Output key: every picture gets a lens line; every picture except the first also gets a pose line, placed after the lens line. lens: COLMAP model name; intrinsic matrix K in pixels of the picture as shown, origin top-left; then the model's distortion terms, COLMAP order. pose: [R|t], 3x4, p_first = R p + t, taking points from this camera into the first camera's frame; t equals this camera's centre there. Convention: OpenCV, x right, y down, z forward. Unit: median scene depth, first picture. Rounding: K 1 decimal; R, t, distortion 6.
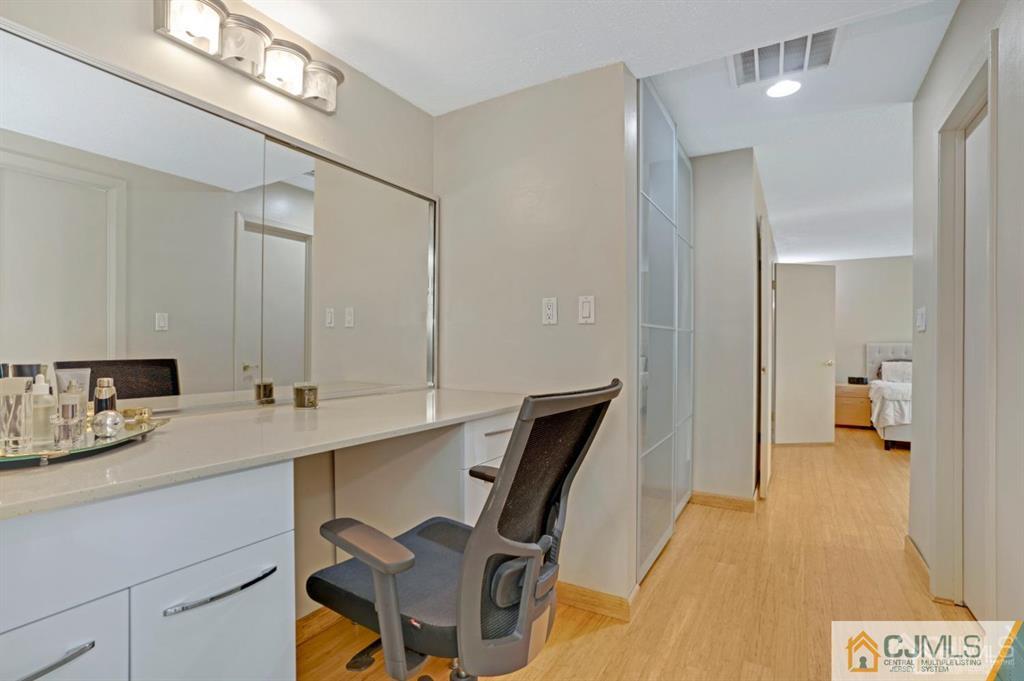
lens RADIAL K [[474.5, 0, 515.9], [0, 474.5, 338.8], [0, 0, 1]] dist [-0.055139, 0.024366]
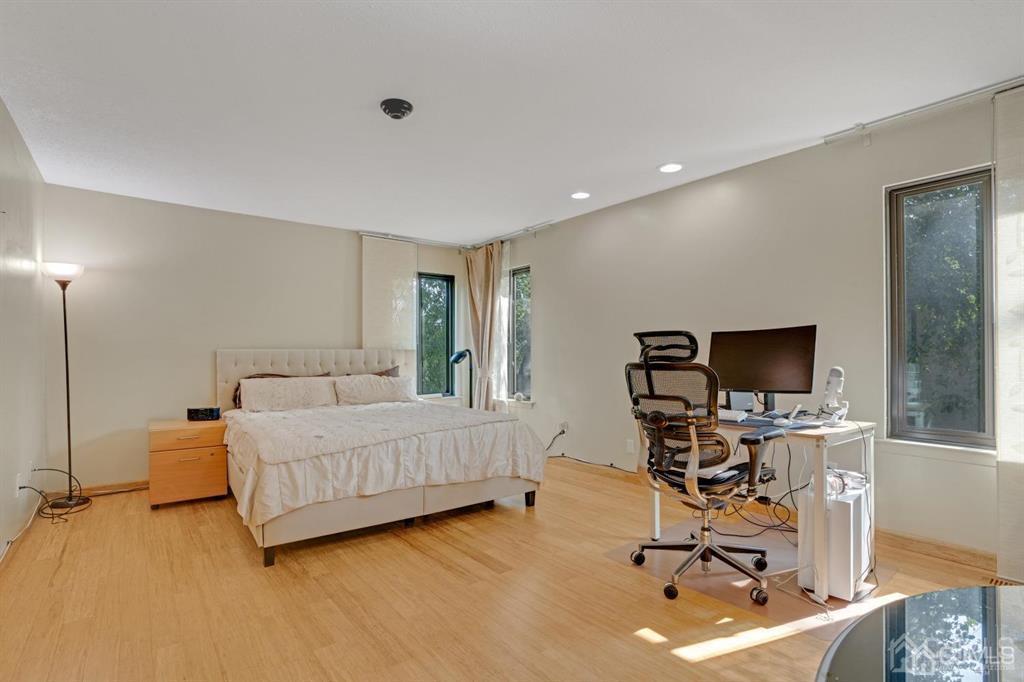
lens RADIAL K [[474.5, 0, 515.9], [0, 474.5, 339.3], [0, 0, 1]] dist [-0.055139, 0.024366]
pose [[0.327413, 0.006707, 0.944857, 0.324996], [0.006241, 0.999938, -0.009260, 0.004175], [-0.944861, 0.008928, 0.327351, 0.453526]]
